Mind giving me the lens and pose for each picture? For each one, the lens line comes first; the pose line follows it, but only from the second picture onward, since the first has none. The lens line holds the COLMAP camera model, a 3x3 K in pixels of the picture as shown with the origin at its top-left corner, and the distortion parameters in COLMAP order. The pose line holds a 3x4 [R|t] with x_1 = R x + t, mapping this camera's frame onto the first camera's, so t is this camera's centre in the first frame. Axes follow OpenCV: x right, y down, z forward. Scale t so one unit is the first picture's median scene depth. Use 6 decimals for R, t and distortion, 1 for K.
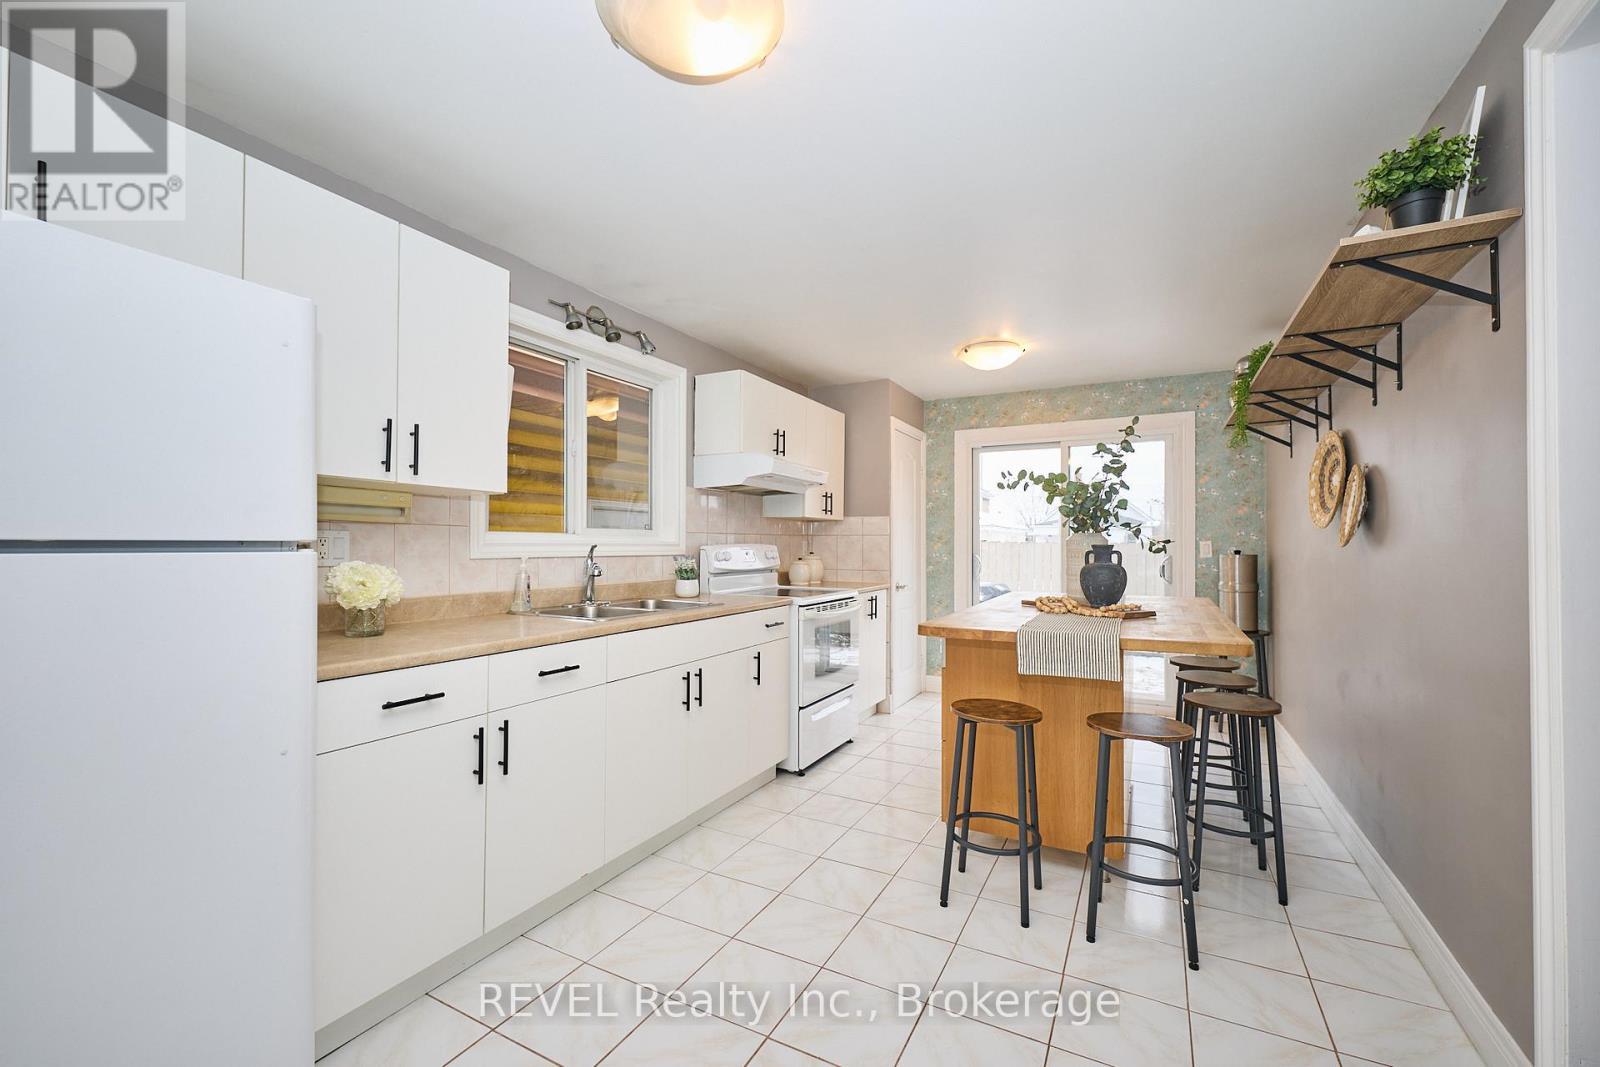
lens RADIAL K [[667.0, 0, 795.8], [0, 667.0, 539.1], [0, 0, 1]] dist [0.004416, 0.000494]
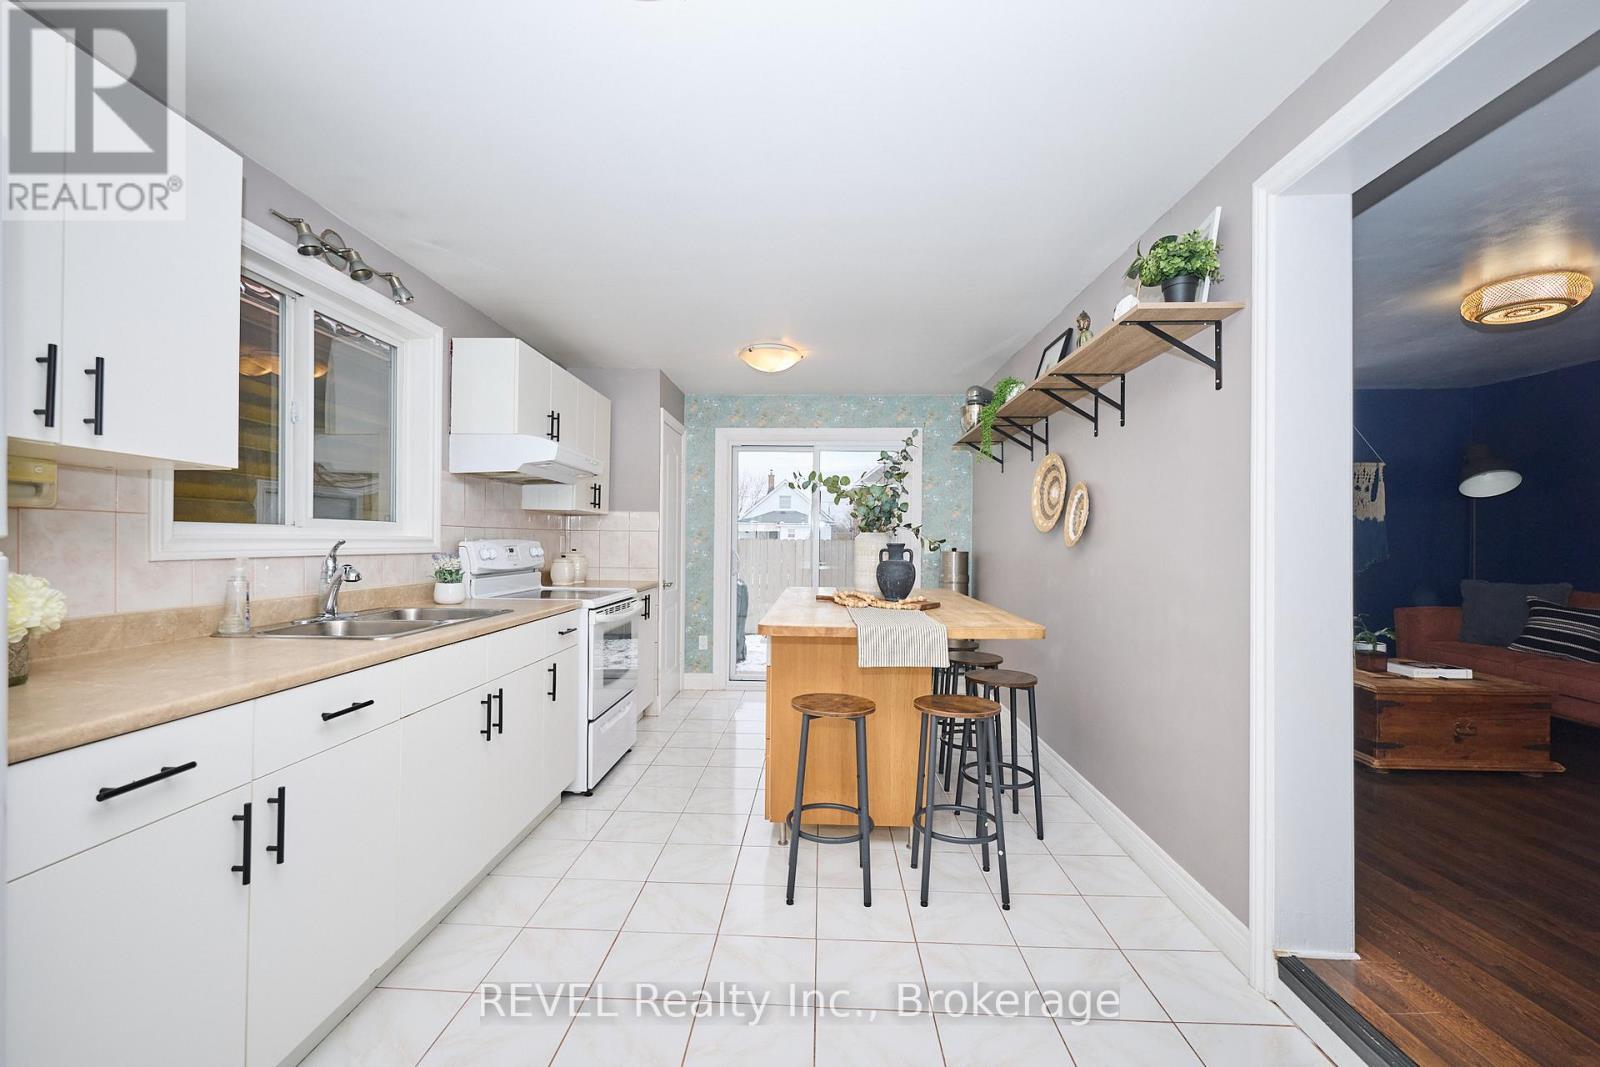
lens RADIAL K [[667.0, 0, 795.8], [0, 667.0, 539.1], [0, 0, 1]] dist [0.004416, 0.000494]
pose [[0.902315, 0.006994, 0.431021, -0.158474], [-0.010315, 0.999932, 0.005369, -0.003044], [-0.430954, -0.009290, 0.902326, 0.074595]]
